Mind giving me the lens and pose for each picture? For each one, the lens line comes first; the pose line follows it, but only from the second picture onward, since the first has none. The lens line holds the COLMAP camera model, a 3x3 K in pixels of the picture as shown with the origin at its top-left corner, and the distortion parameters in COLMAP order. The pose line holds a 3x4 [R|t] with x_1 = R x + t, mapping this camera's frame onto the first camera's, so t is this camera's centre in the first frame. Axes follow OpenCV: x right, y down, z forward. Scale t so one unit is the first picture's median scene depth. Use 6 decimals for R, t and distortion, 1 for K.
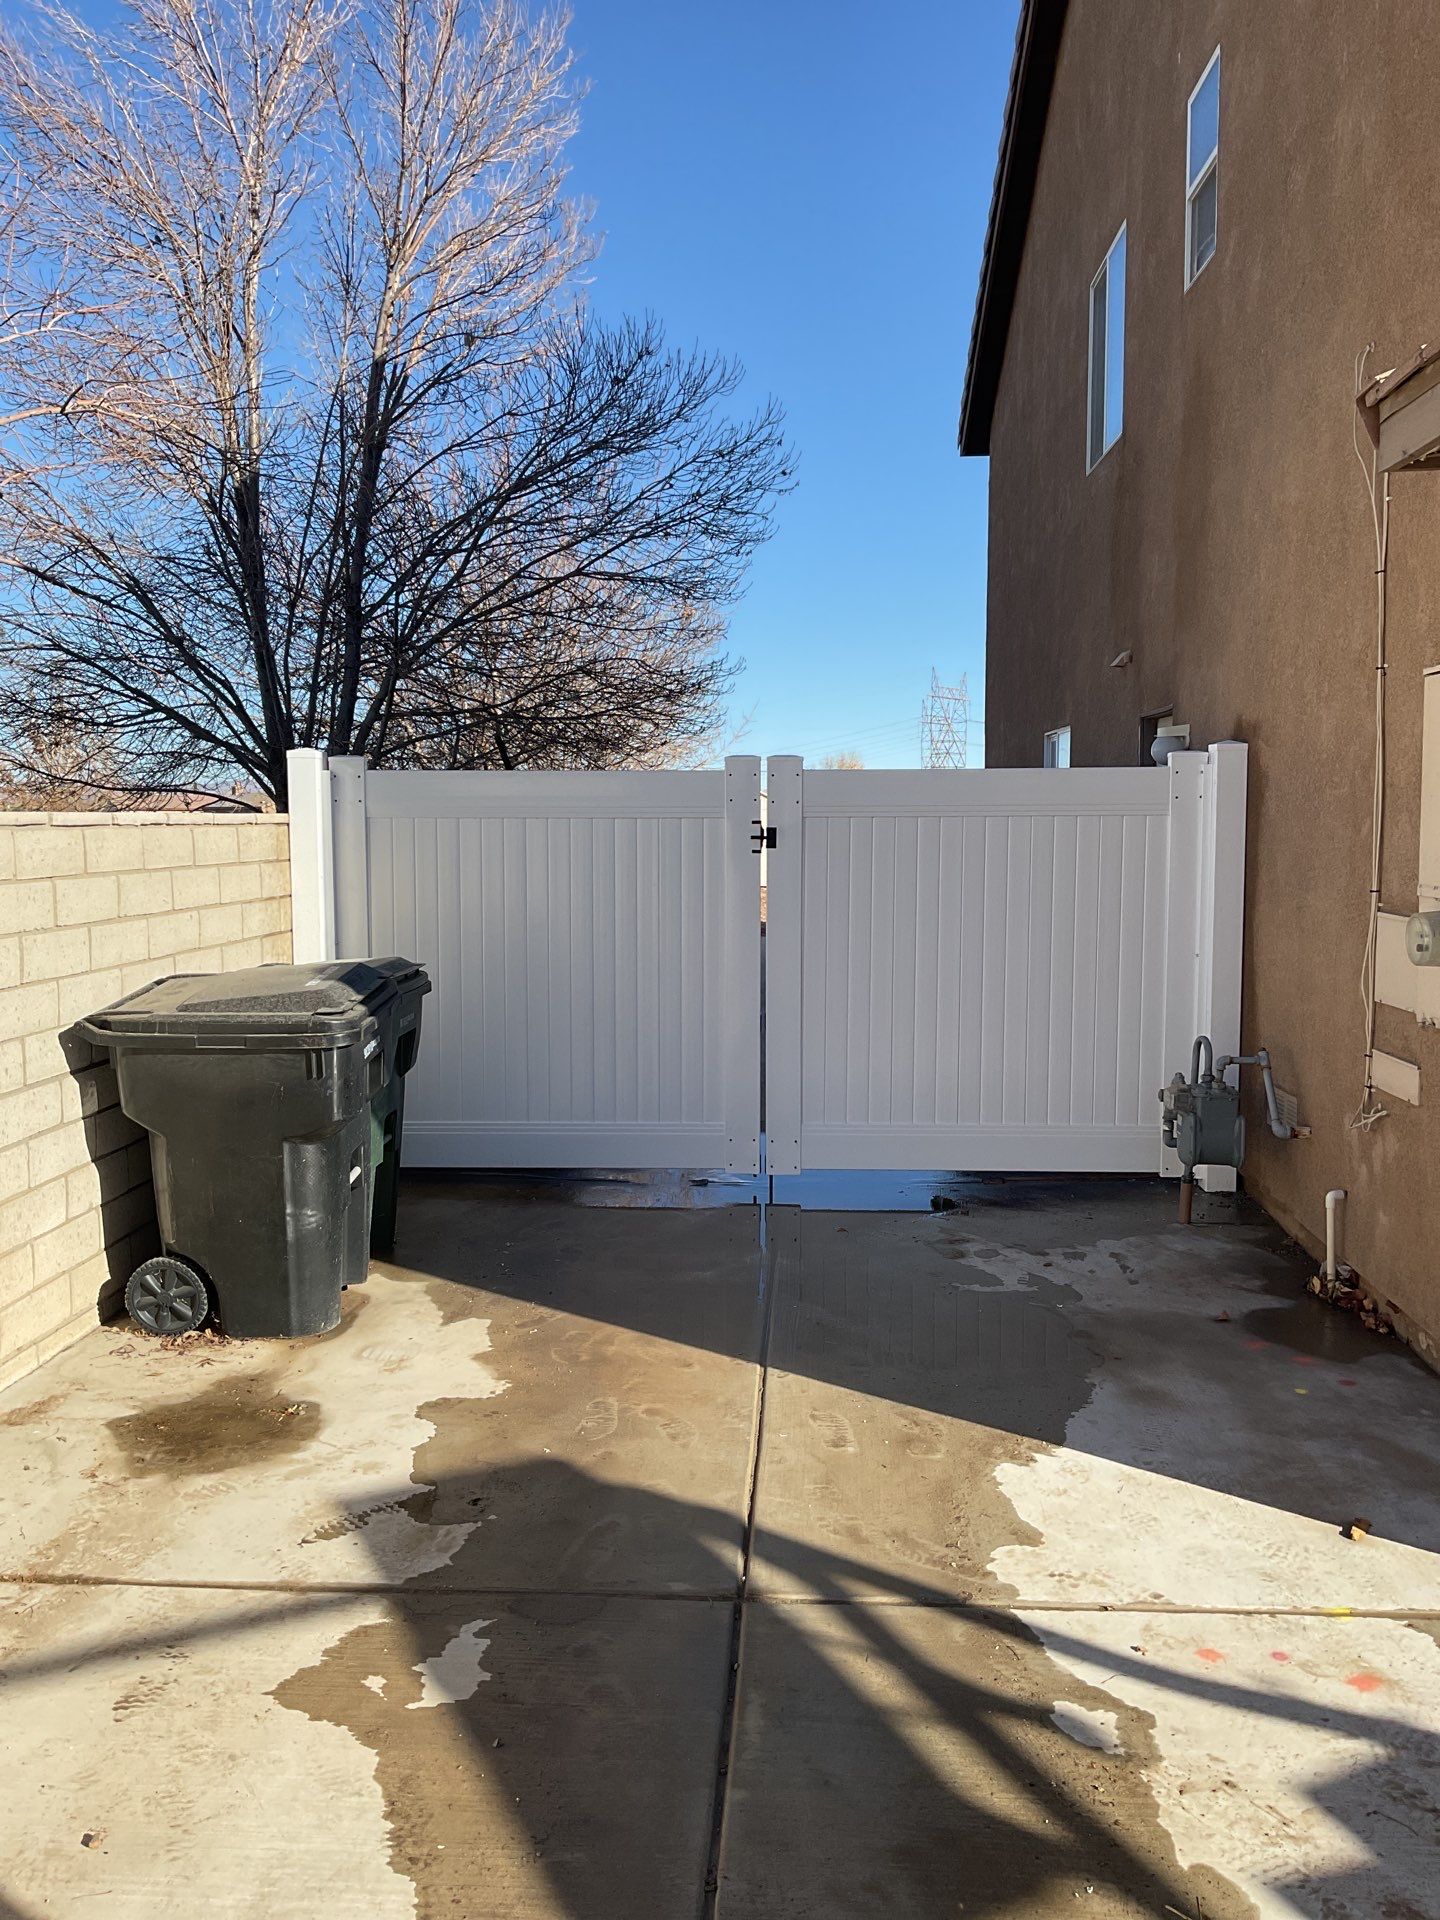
lens RADIAL K [[1567.1, 0, 711.9], [0, 1567.1, 958.7], [0, 0, 1]] dist [0.063881, -0.106649]
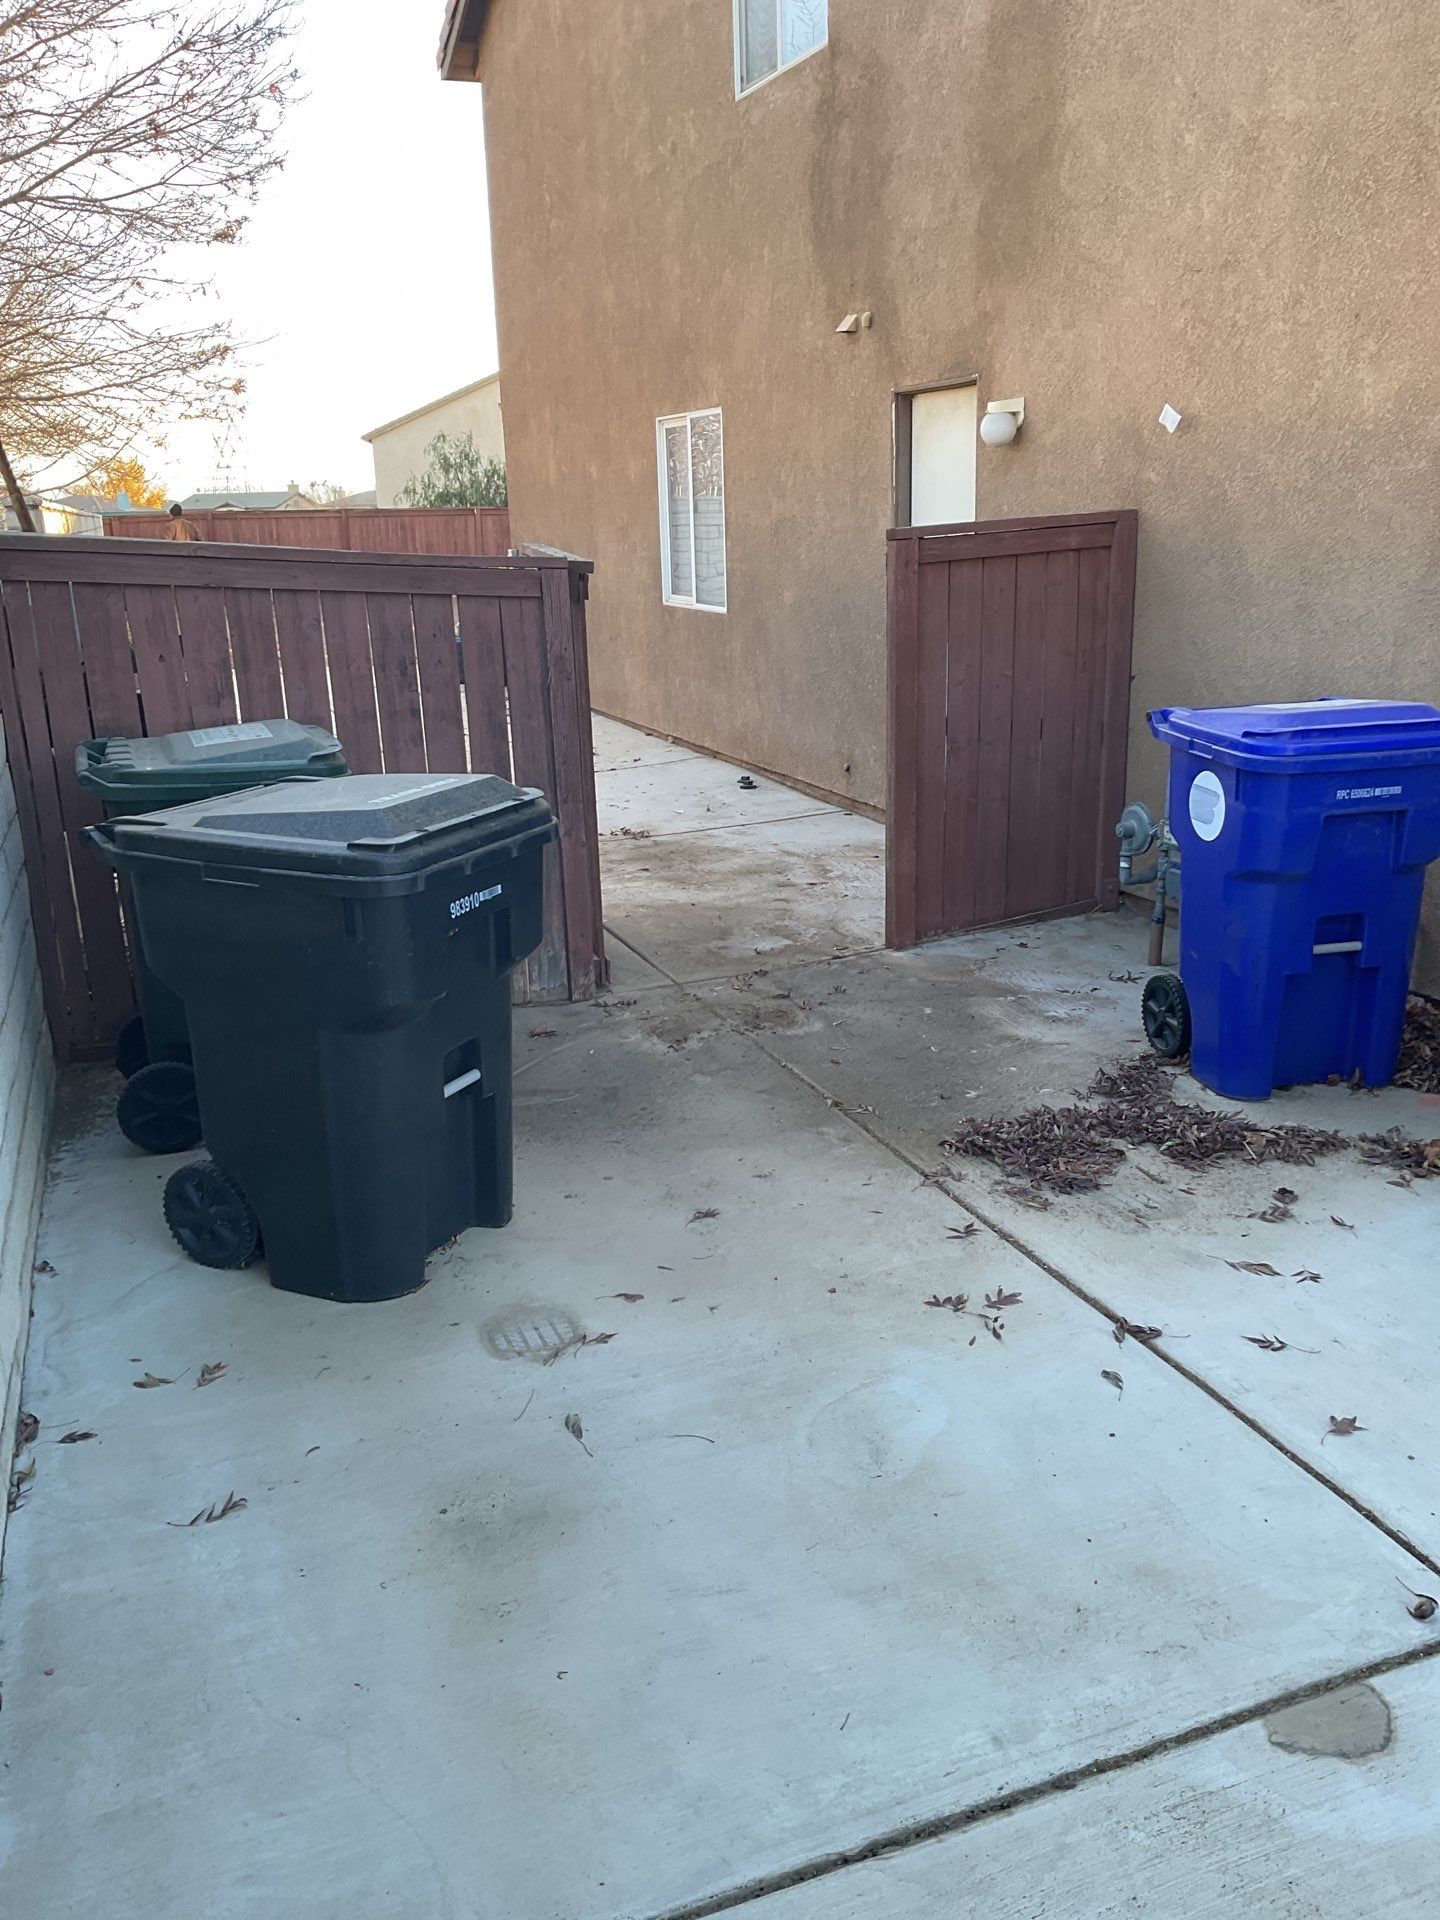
lens RADIAL K [[1567.1, 0, 723.2], [0, 1567.1, 962.2], [0, 0, 1]] dist [0.063881, -0.106649]
pose [[0.914984, -0.128140, 0.382602, -0.151594], [0.056181, 0.979455, 0.193681, -0.013456], [-0.399560, -0.155720, 0.903384, 0.147063]]
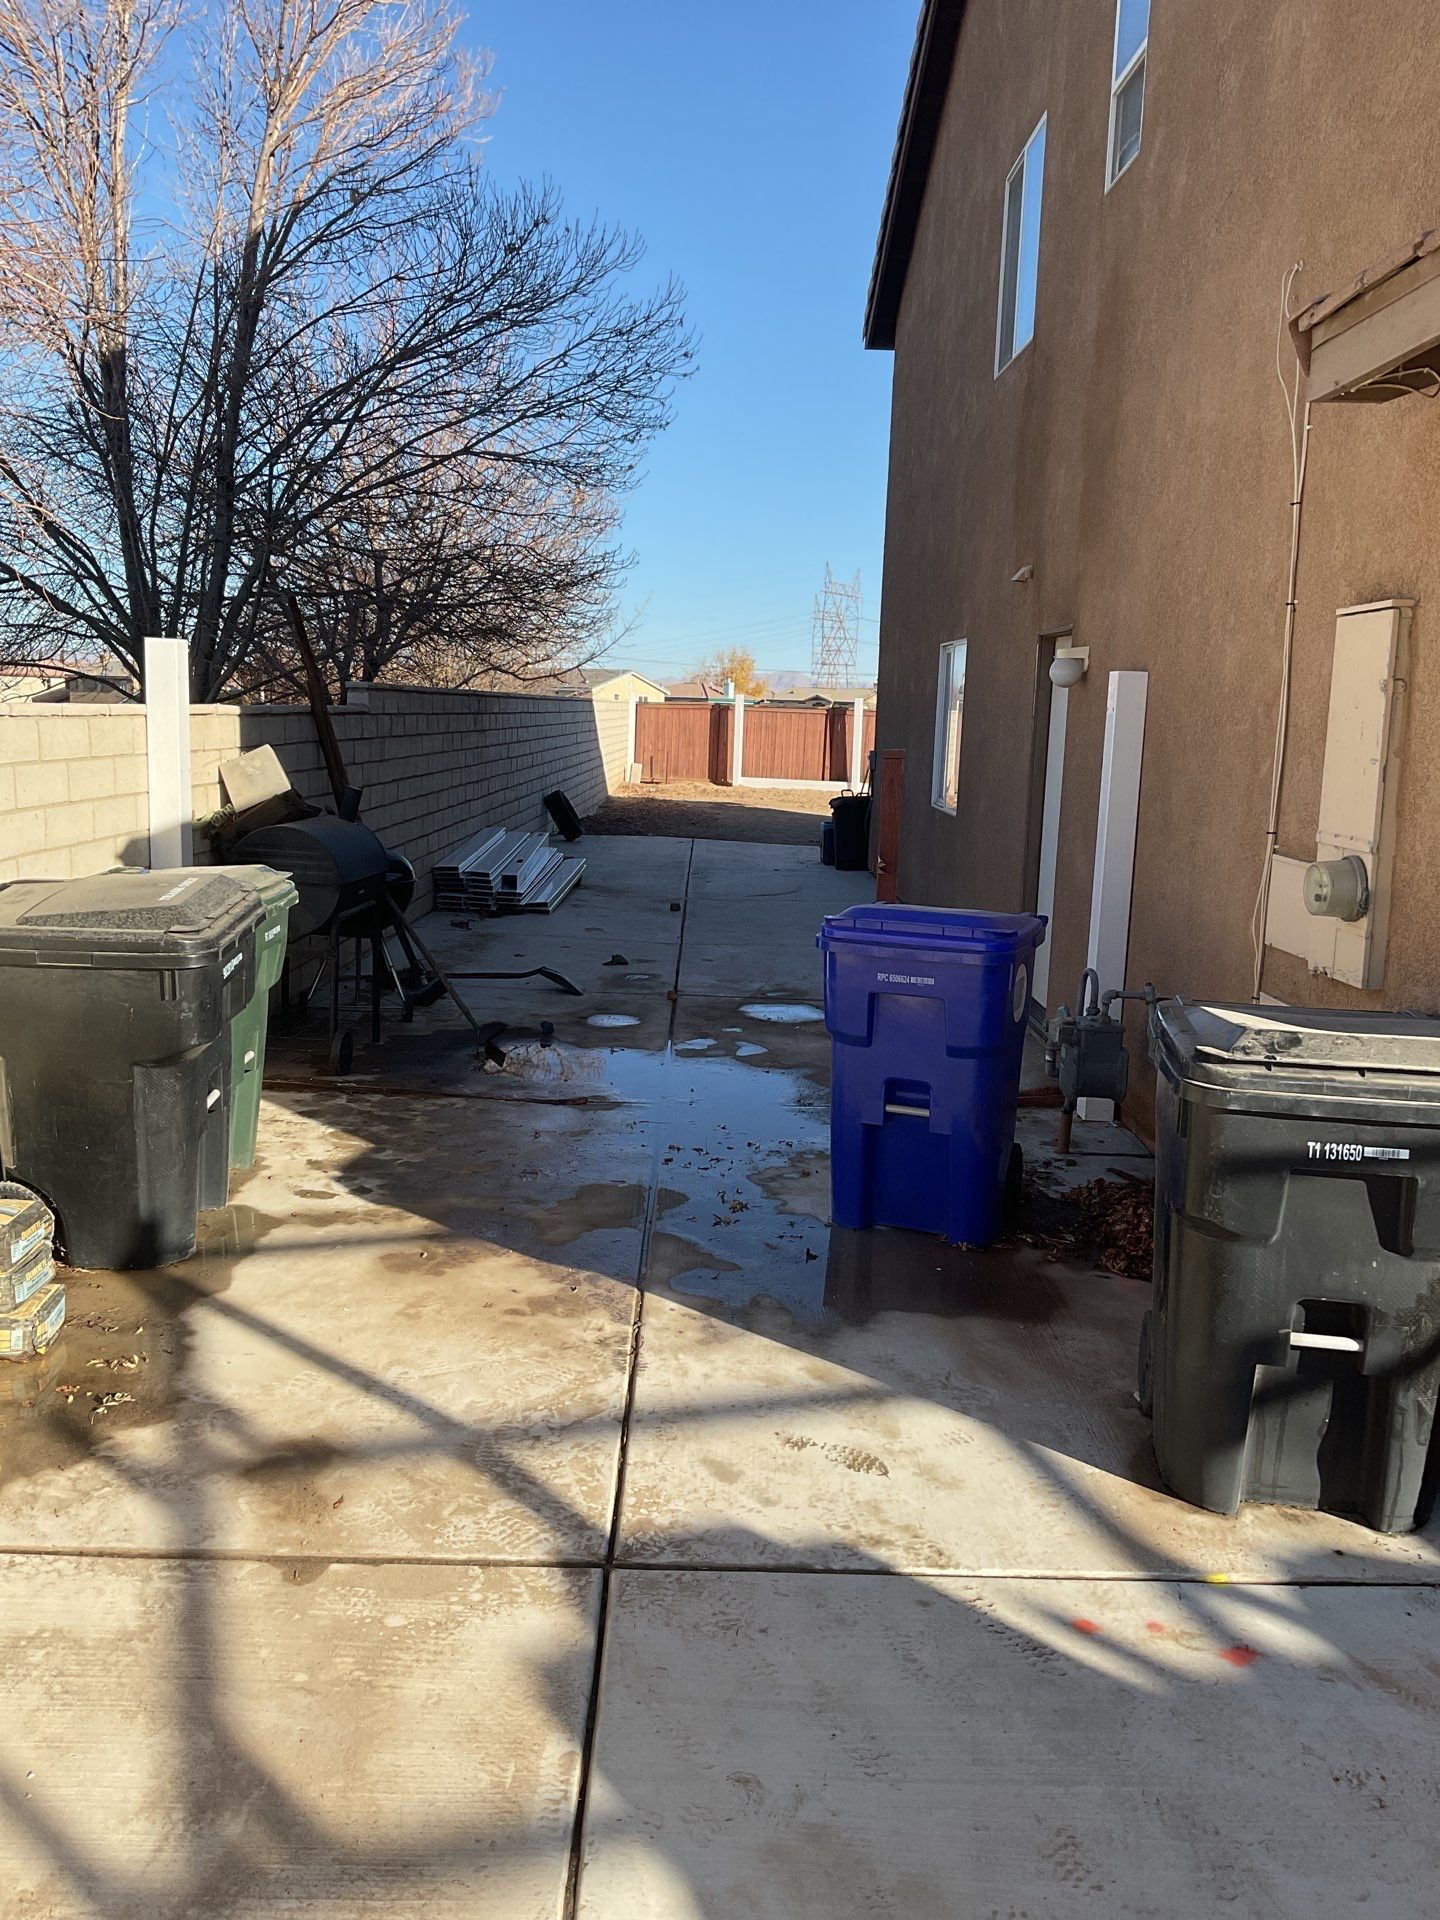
lens RADIAL K [[1567.1, 0, 708.4], [0, 1567.1, 953.9], [0, 0, 1]] dist [0.063881, -0.106649]
pose [[0.996975, 0.026009, 0.073247, -0.000311], [-0.030742, 0.997460, 0.064254, -0.009030], [-0.071390, -0.066312, 0.995242, 0.018713]]
